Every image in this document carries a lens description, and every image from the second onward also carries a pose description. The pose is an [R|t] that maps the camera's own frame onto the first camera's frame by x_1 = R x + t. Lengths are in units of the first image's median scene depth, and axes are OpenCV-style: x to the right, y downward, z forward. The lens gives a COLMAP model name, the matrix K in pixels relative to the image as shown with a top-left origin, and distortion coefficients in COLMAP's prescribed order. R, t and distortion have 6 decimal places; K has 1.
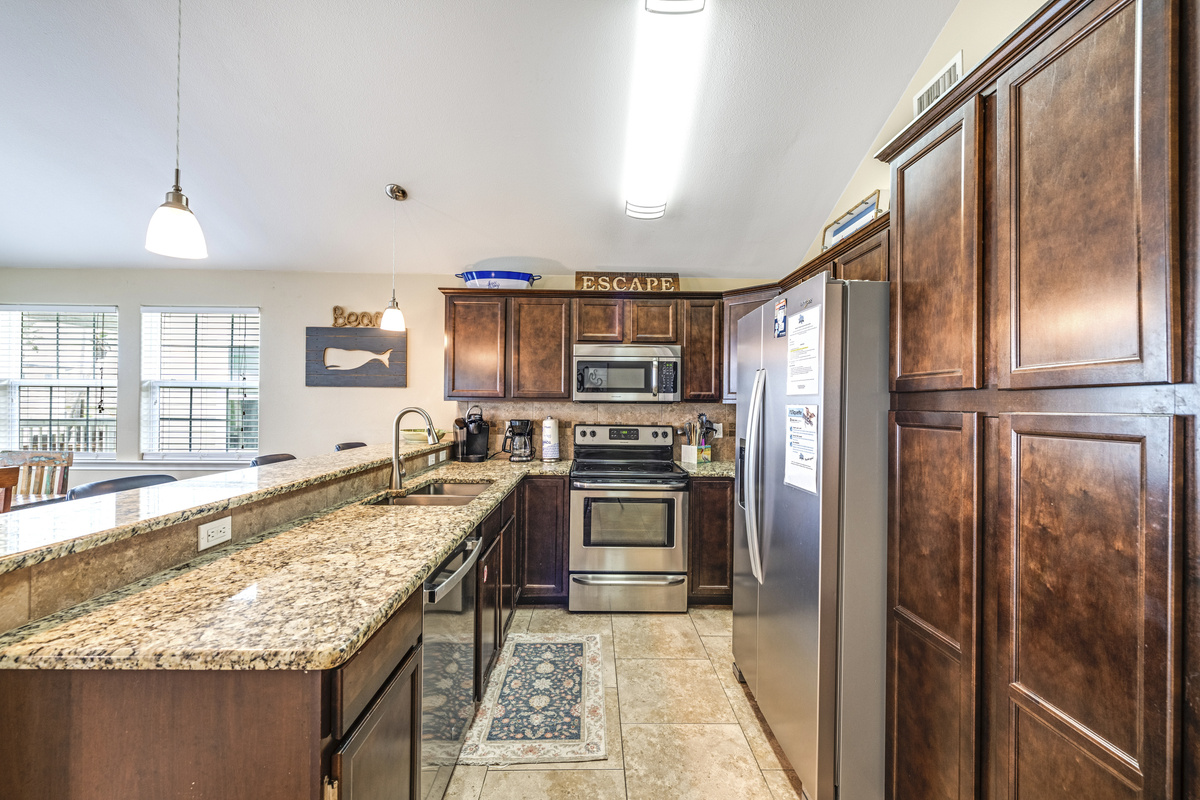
lens RADIAL K [[482.8, 0, 602.6], [0, 482.8, 399.9], [0, 0, 1]] dist [-0.000316, -0.000666]
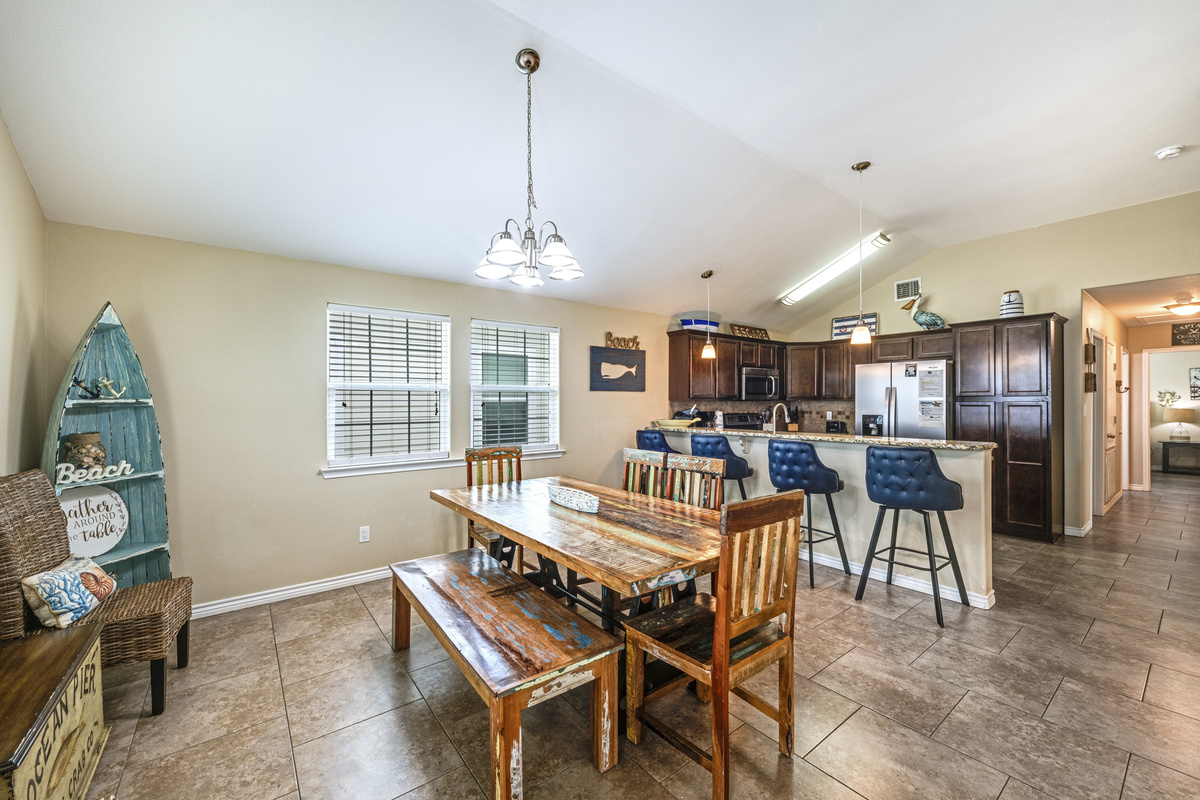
lens RADIAL K [[482.8, 0, 605.3], [0, 482.8, 401.3], [0, 0, 1]] dist [-0.000316, -0.000666]
pose [[0.789142, -0.011412, 0.614104, -1.390937], [0.006365, 0.999926, 0.010401, -0.012810], [-0.614177, -0.004299, 0.789156, -0.068228]]
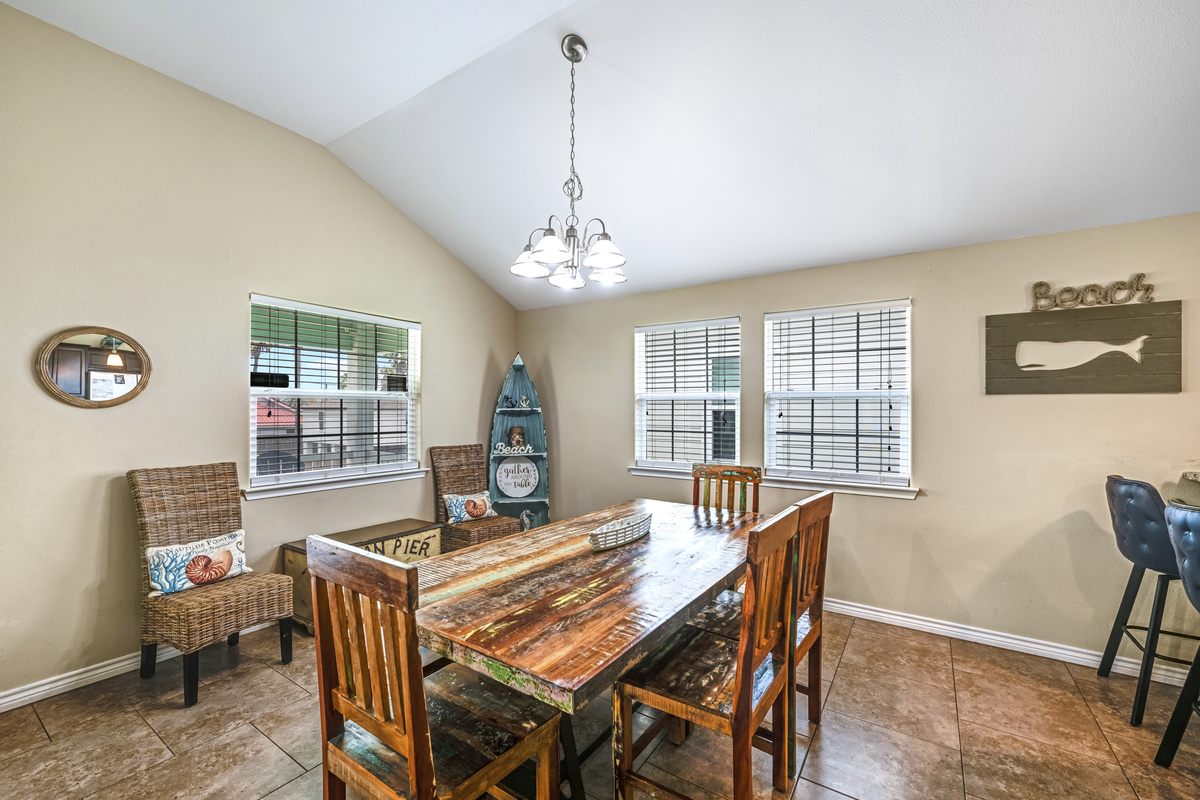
lens RADIAL K [[487.9, 0, 603.5], [0, 487.9, 406.7], [0, 0, 1]] dist [0.000703, 0.000064]
pose [[0.825514, -0.008856, -0.564312, -0.676300], [0.006177, 0.999959, -0.006657, -0.007128], [0.564347, 0.002010, 0.825535, 0.027735]]
